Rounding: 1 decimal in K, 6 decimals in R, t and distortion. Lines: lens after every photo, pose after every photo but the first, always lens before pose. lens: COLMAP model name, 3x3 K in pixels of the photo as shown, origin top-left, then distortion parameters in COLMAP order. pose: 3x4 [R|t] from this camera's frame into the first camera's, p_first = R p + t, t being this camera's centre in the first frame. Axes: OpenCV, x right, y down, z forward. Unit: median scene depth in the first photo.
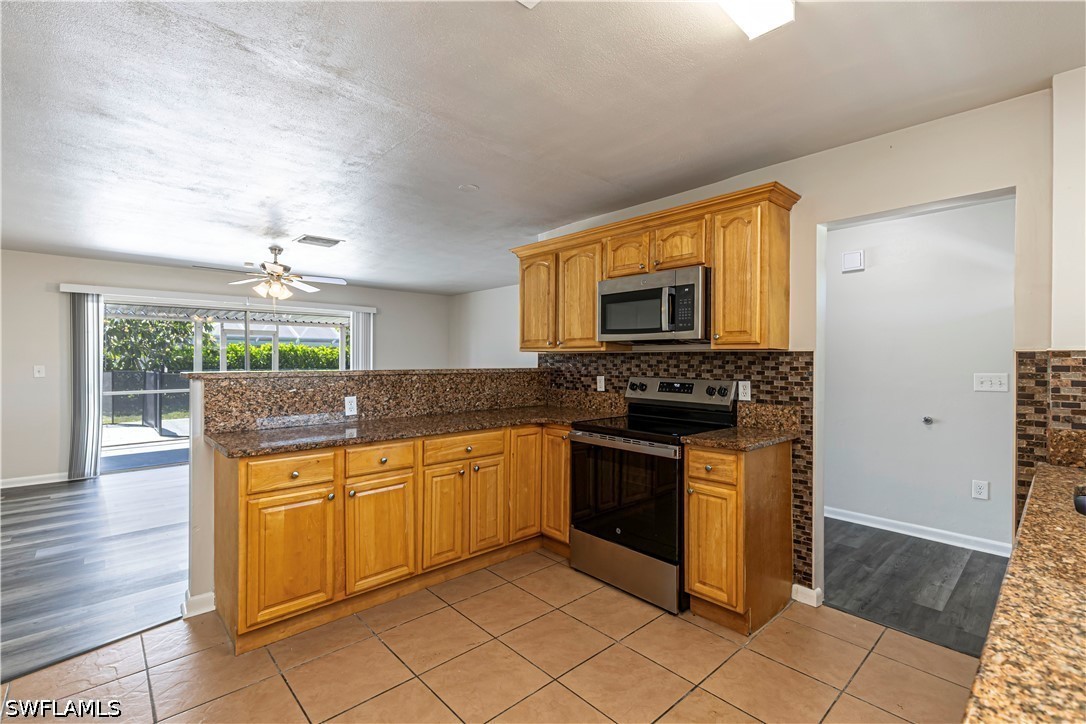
lens RADIAL K [[485.0, 0, 547.4], [0, 485.0, 361.4], [0, 0, 1]] dist [0.004772, 0.000301]
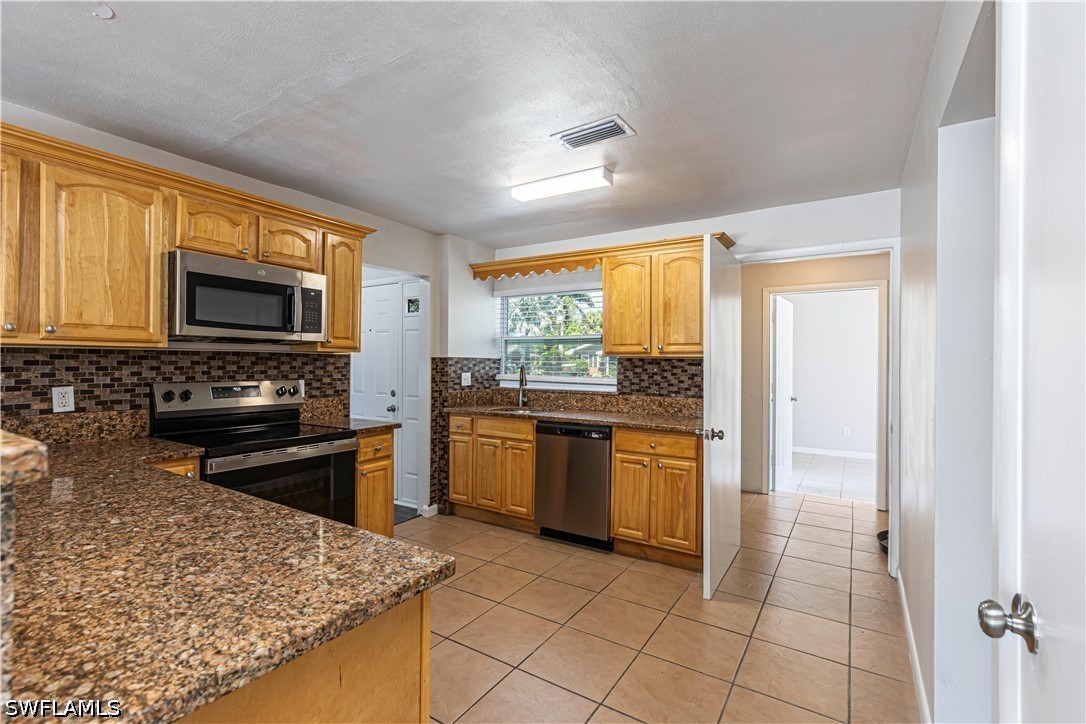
lens RADIAL K [[485.0, 0, 547.4], [0, 485.0, 361.4], [0, 0, 1]] dist [0.004772, 0.000301]
pose [[-0.260057, -0.007107, 0.965567, -0.776538], [-0.008565, 0.999951, 0.005053, -0.011734], [-0.965555, -0.006956, -0.260105, 0.713850]]
